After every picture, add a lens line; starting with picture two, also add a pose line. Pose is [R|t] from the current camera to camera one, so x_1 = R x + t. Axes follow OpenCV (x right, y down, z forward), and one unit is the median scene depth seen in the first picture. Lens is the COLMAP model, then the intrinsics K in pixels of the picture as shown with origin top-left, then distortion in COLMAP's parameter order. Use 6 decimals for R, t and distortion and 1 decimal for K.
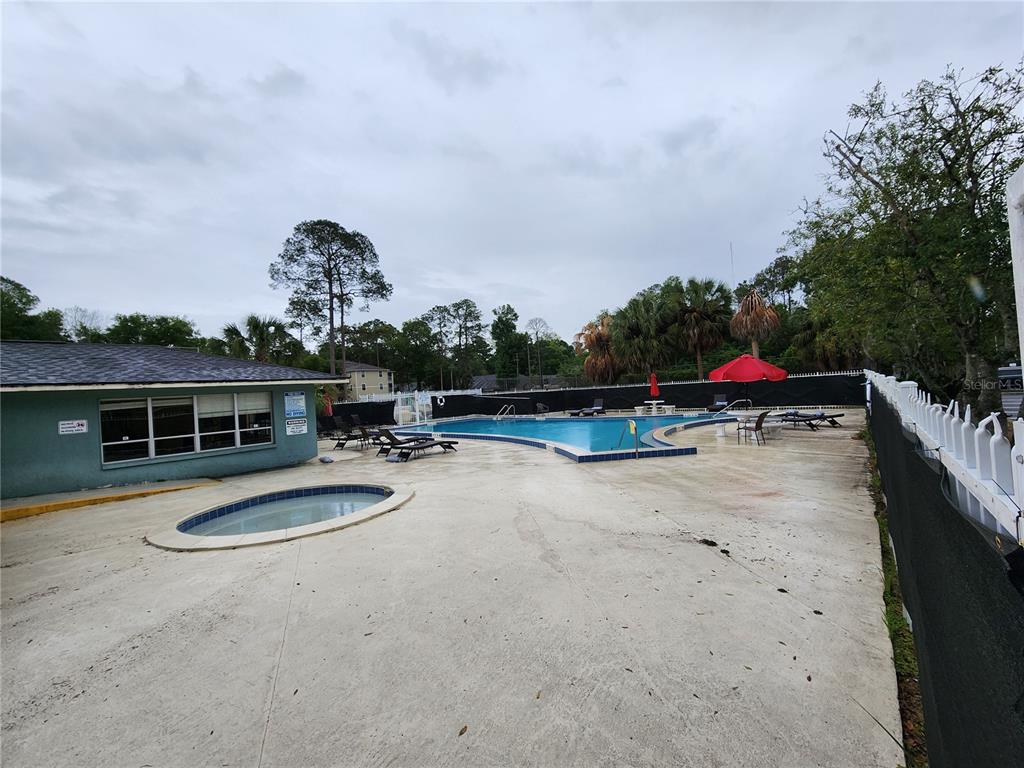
lens RADIAL K [[416.6, 0, 513.0], [0, 416.6, 384.0], [0, 0, 1]] dist [-0.002507, -0.000095]
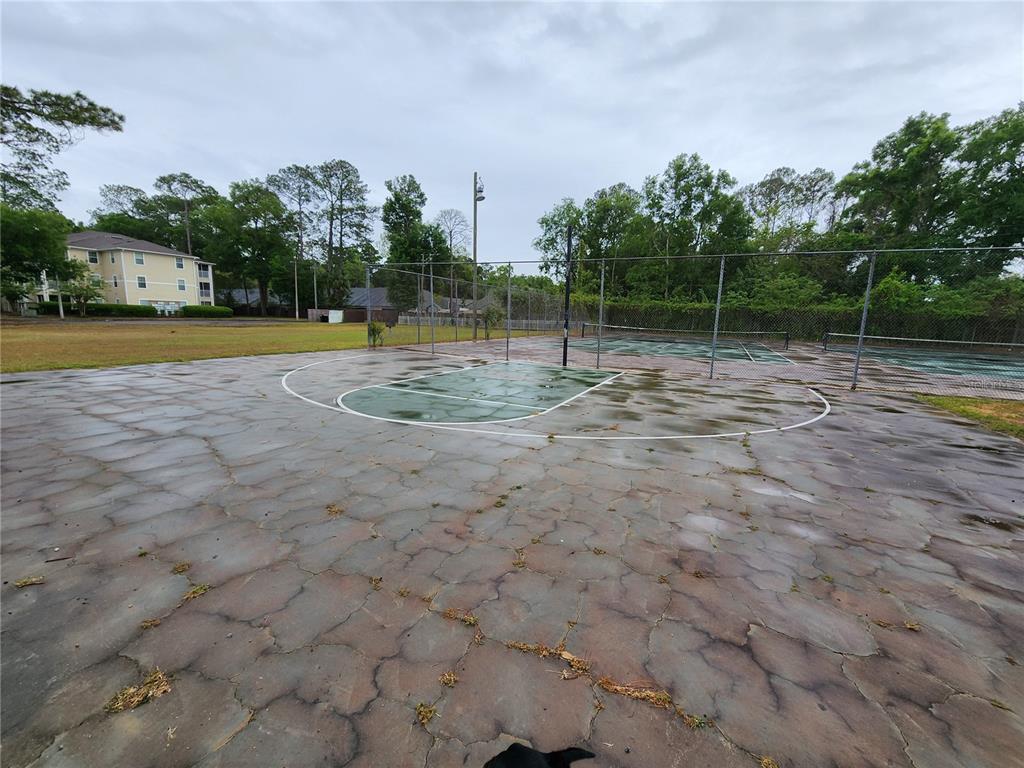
lens RADIAL K [[416.6, 0, 504.5], [0, 416.6, 387.9], [0, 0, 1]] dist [-0.002507, -0.000095]
pose [[0.968407, 0.049163, 0.244480, -0.012448], [-0.091491, 0.982054, 0.164921, 0.008689], [-0.231984, -0.182078, 0.955526, 0.273913]]
